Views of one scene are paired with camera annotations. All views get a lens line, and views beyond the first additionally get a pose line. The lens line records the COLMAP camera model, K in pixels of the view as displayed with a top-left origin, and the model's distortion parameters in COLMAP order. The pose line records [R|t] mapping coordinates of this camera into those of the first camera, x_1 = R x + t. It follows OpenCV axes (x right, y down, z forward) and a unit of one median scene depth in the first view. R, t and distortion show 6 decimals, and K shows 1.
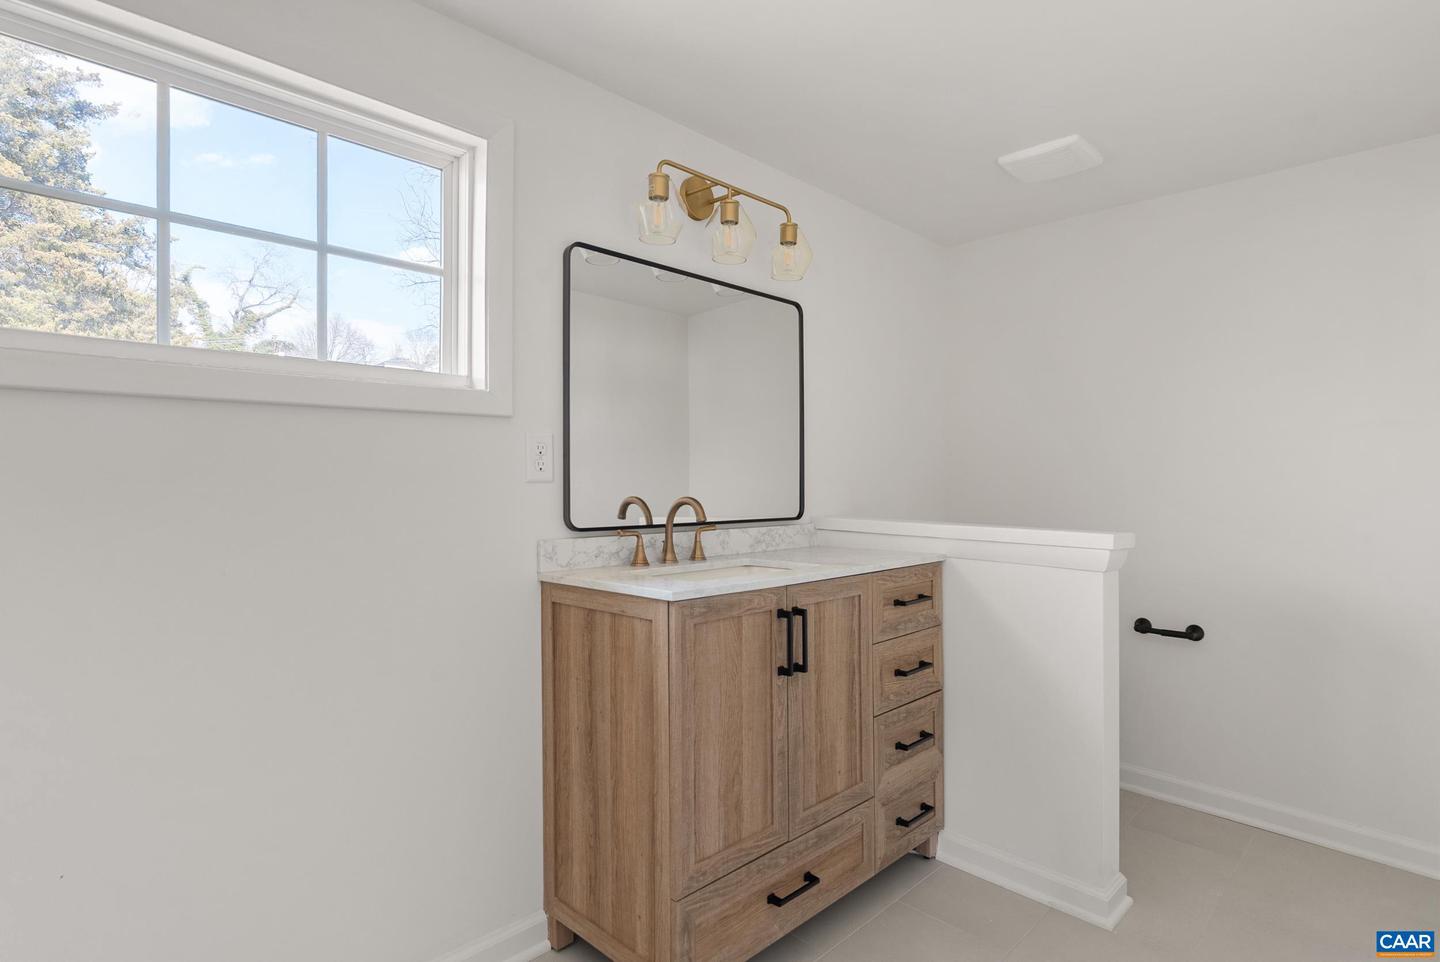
lens RADIAL K [[748.5, 0, 720.0], [0, 748.5, 481.0], [0, 0, 1]] dist [-0.000238, -0.000011]
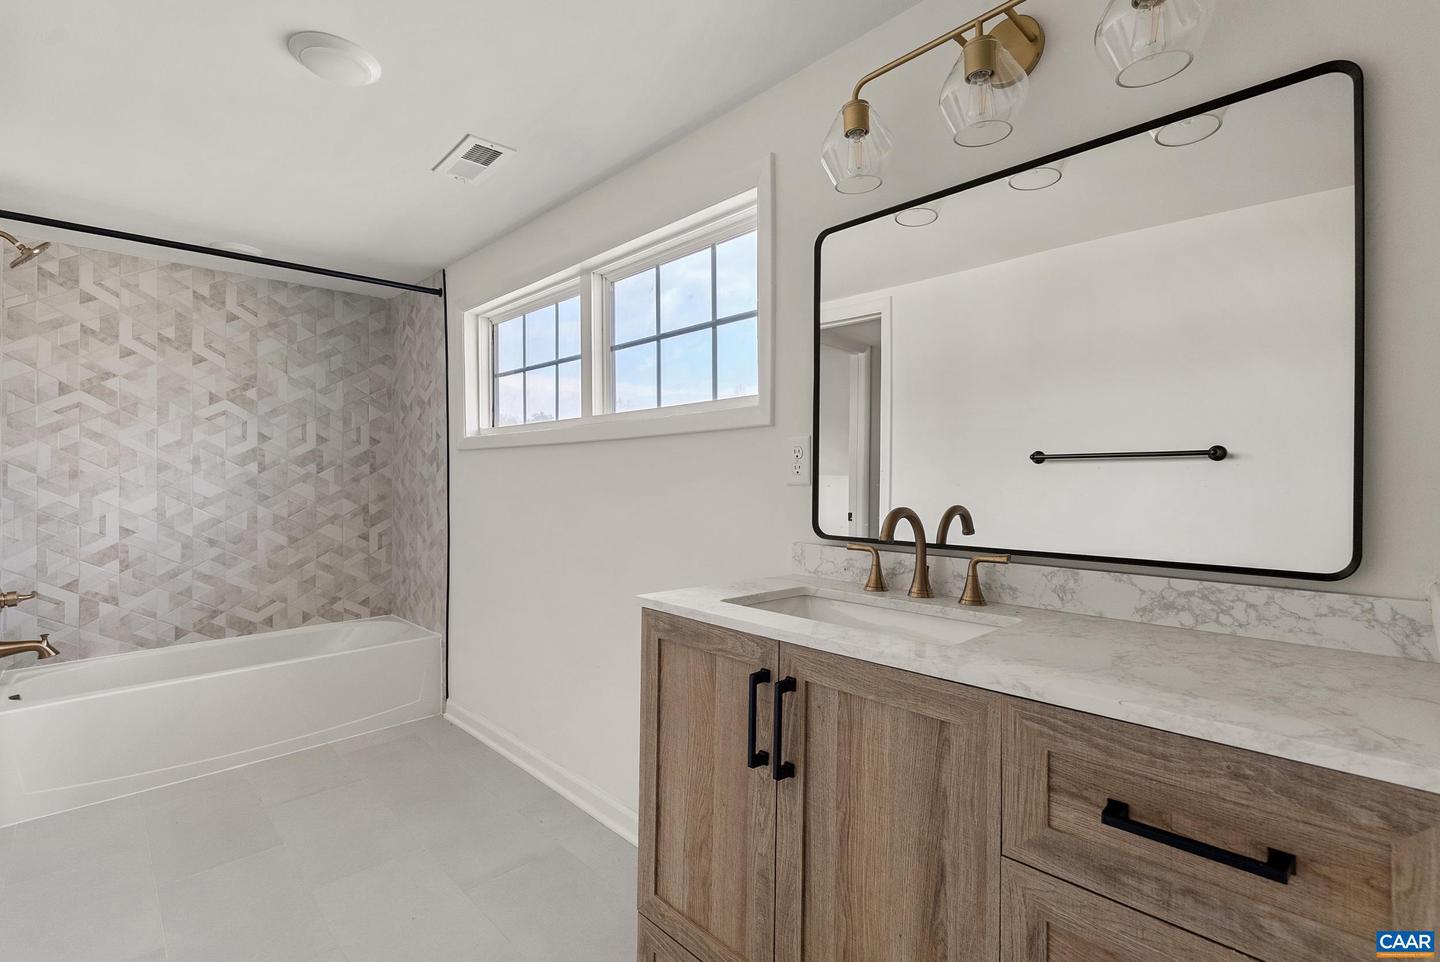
lens RADIAL K [[652.0, 0, 710.9], [0, 652.0, 476.4], [0, 0, 1]] dist [-0.003063, -0.000193]
pose [[-0.031007, -0.005941, -0.999502, 0.634674], [-0.001754, 0.999981, -0.005889, -0.004970], [0.999518, 0.001570, -0.031016, 0.889154]]
